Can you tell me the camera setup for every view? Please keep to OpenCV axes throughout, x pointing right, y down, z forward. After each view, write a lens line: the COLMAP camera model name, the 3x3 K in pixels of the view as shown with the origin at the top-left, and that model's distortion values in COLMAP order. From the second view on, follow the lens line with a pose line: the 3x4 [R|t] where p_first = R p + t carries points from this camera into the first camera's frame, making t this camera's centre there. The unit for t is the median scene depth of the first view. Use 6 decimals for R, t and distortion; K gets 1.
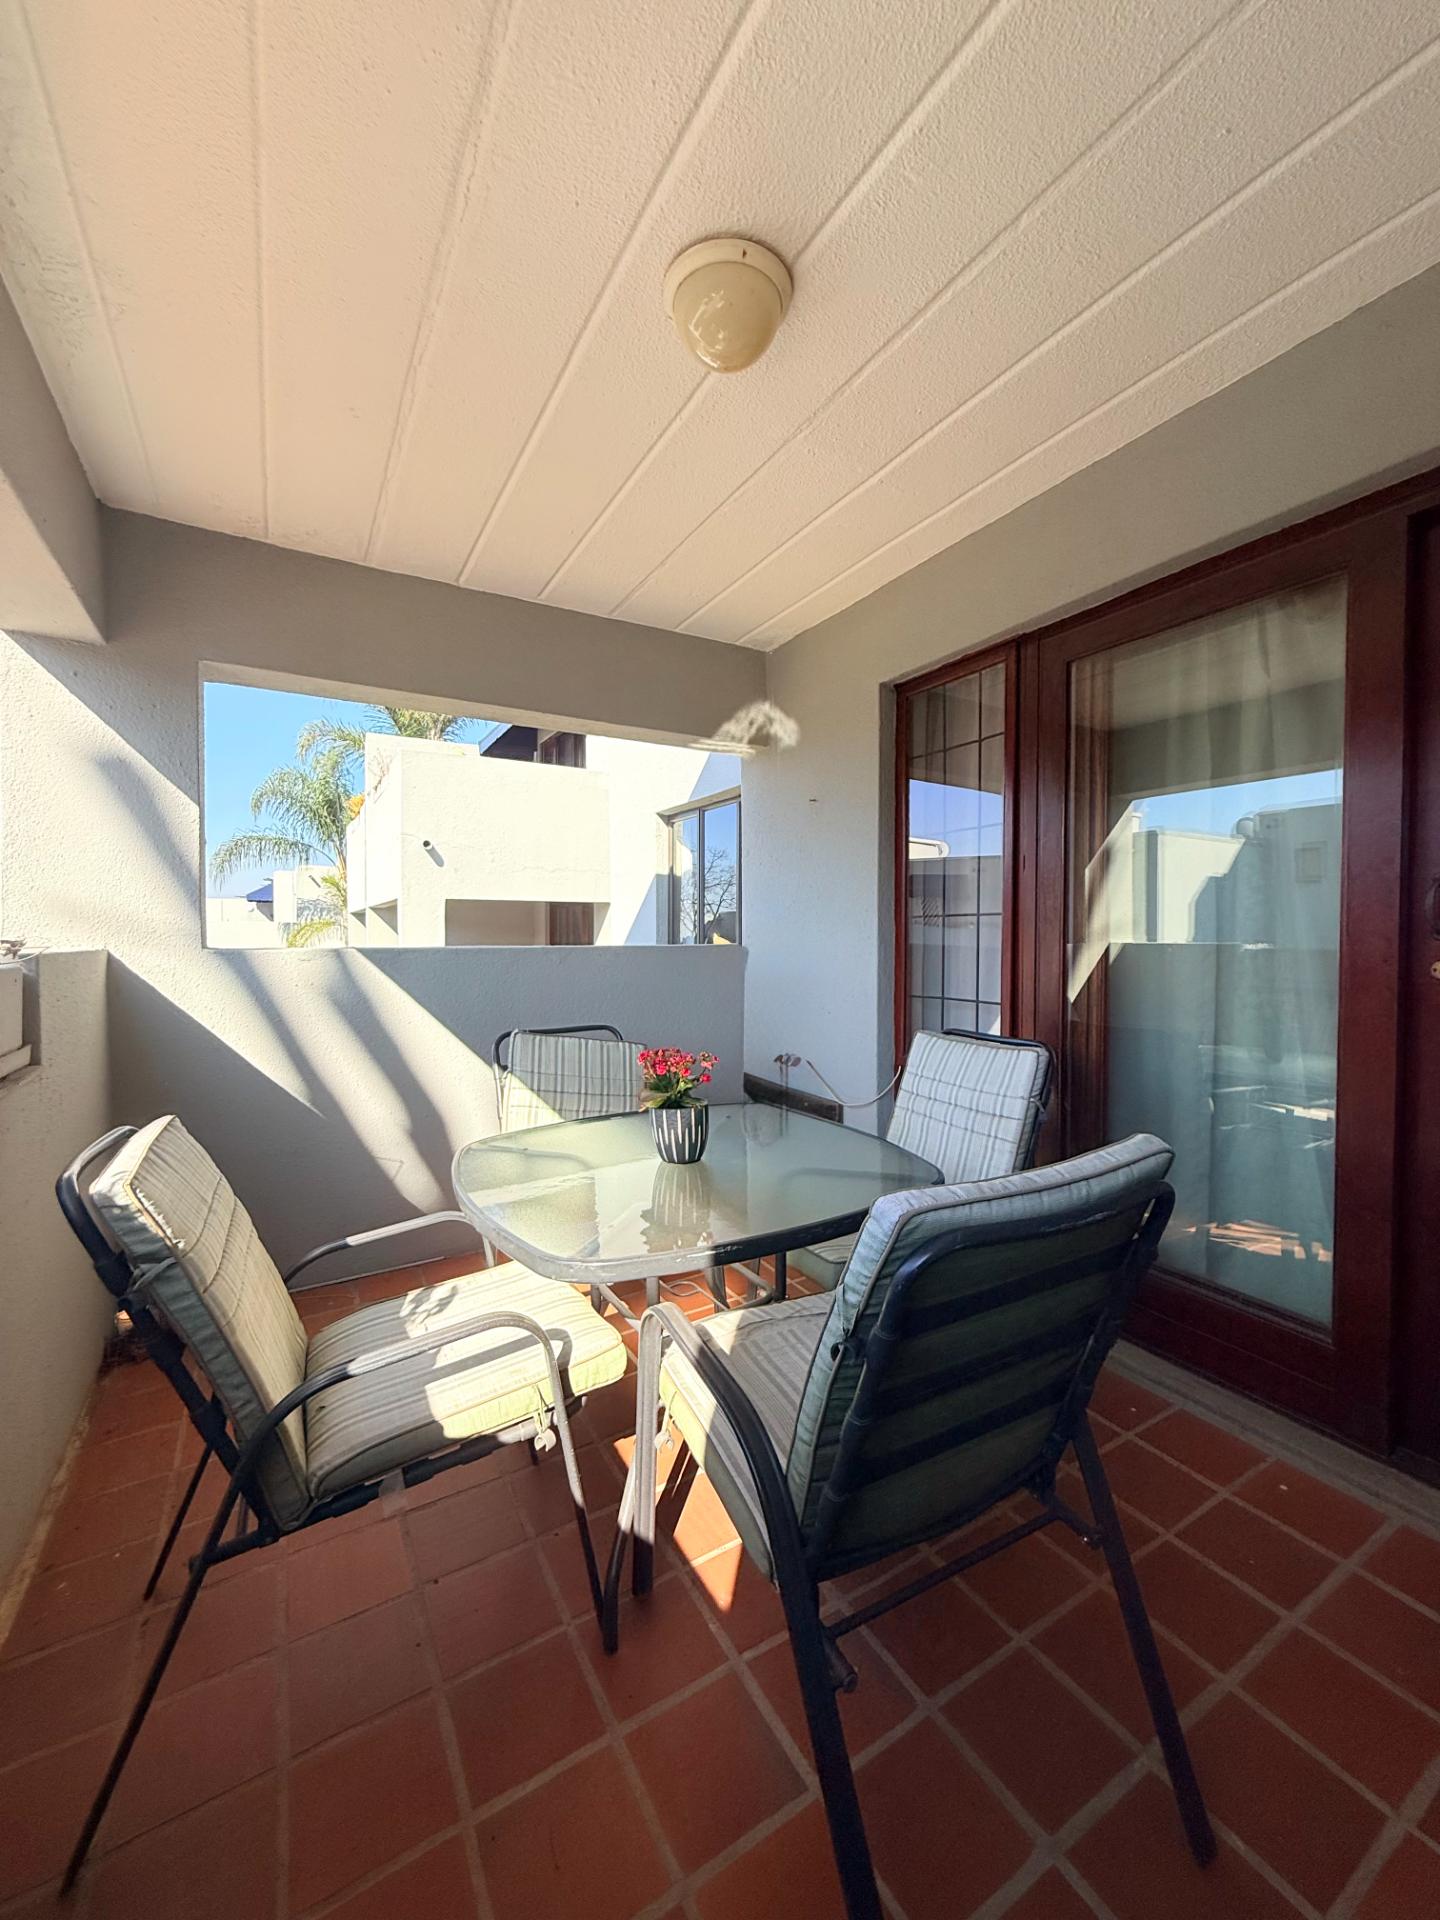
lens RADIAL K [[766.9, 0, 719.7], [0, 766.9, 951.0], [0, 0, 1]] dist [0.000953, 0.000173]
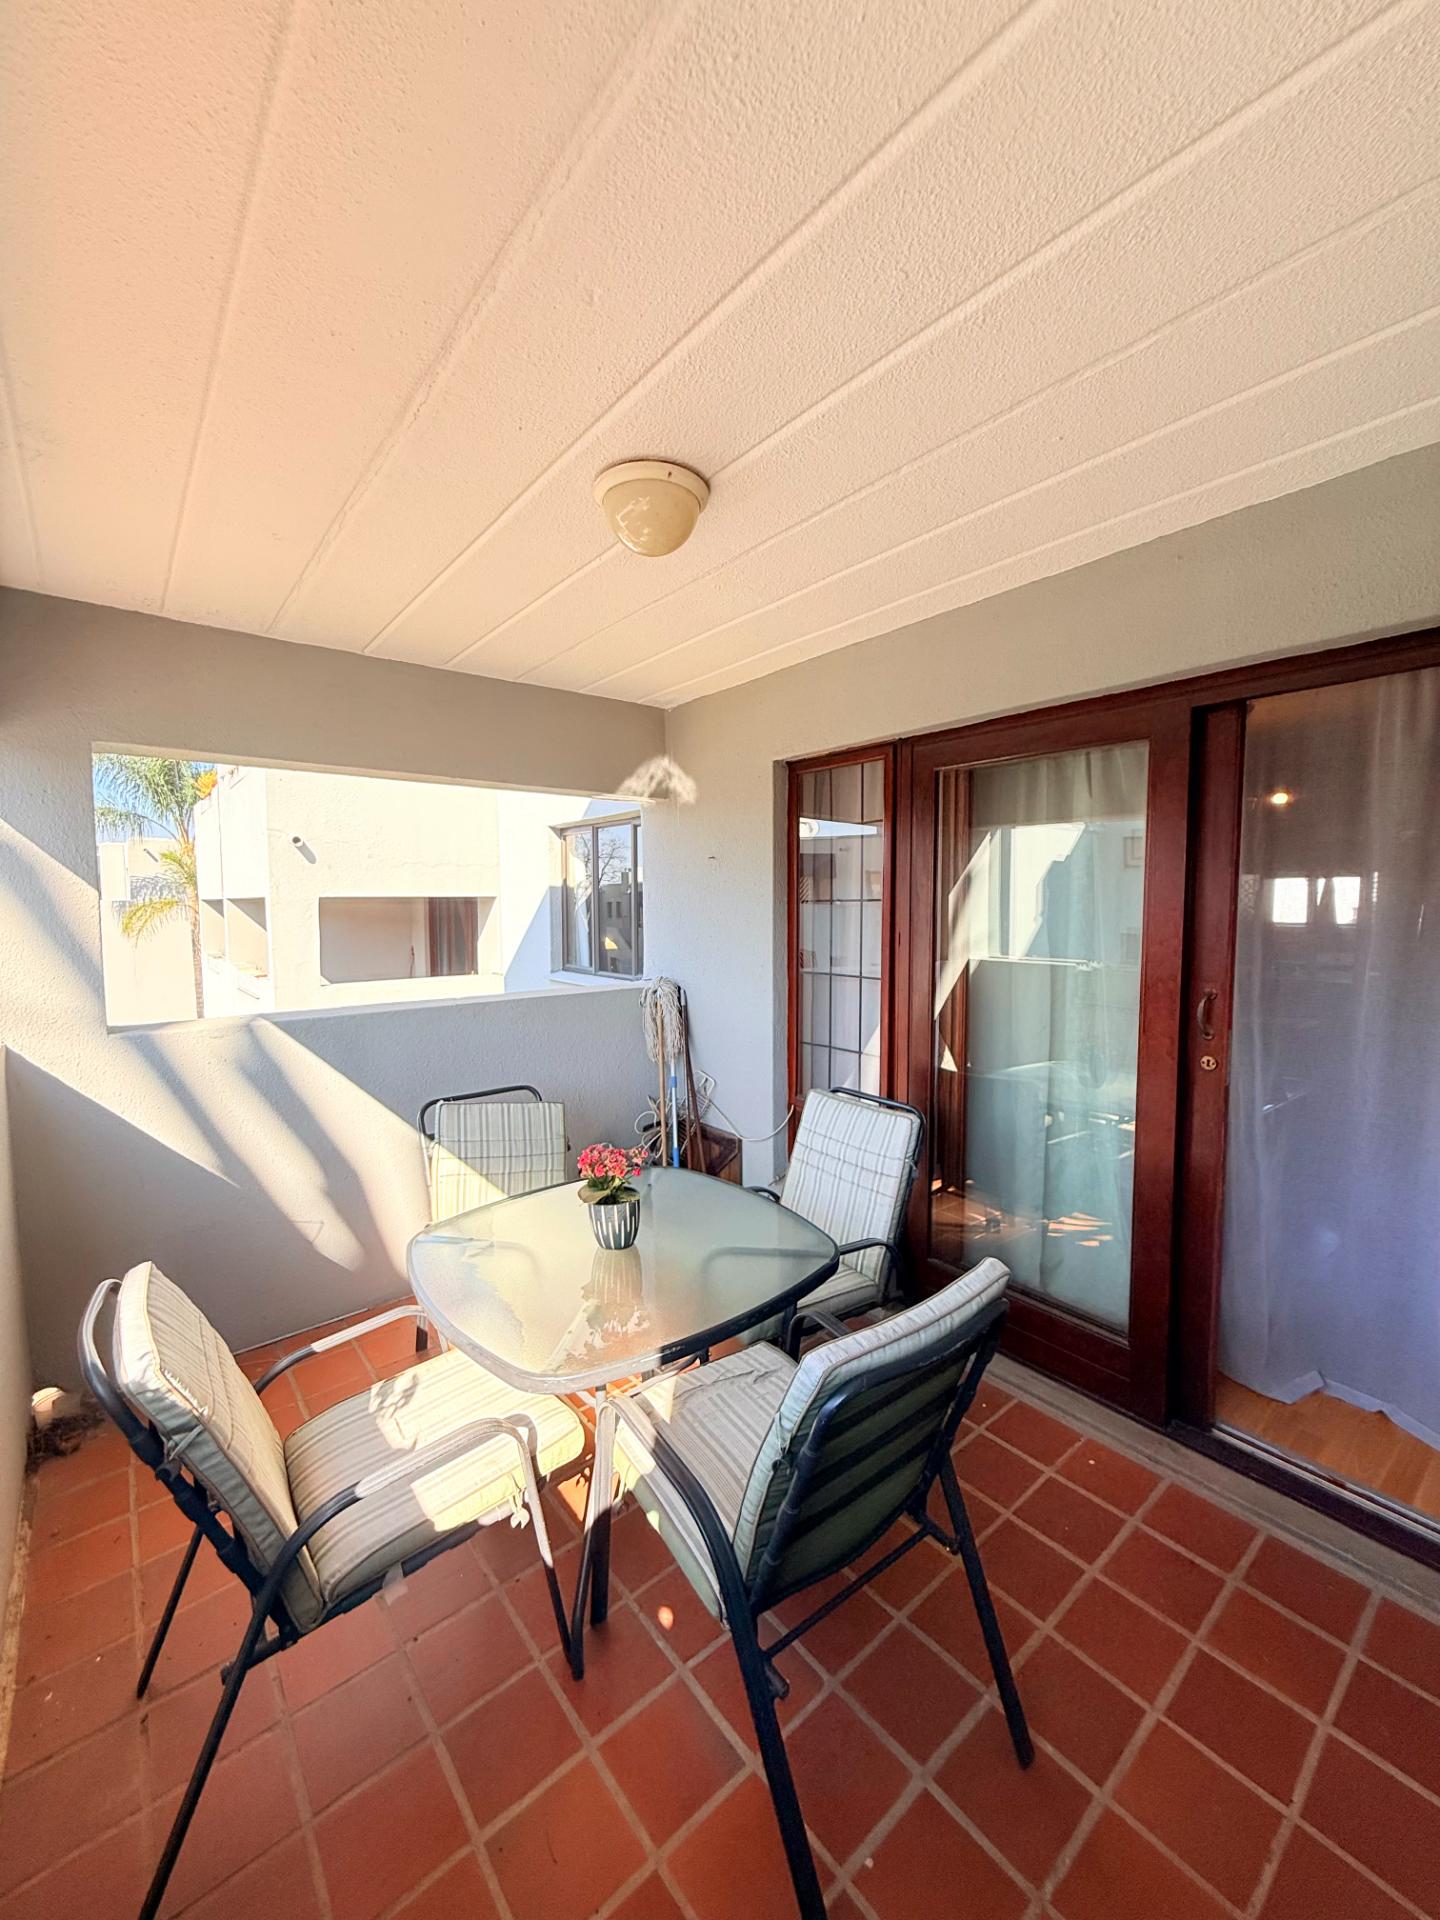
lens RADIAL K [[766.9, 0, 720.2], [0, 766.9, 951.9], [0, 0, 1]] dist [0.000953, 0.000173]
pose [[0.987814, -0.015632, 0.154850, -0.067842], [0.008666, 0.998924, 0.045562, -0.215288], [-0.155395, -0.043665, 0.986887, -0.135891]]
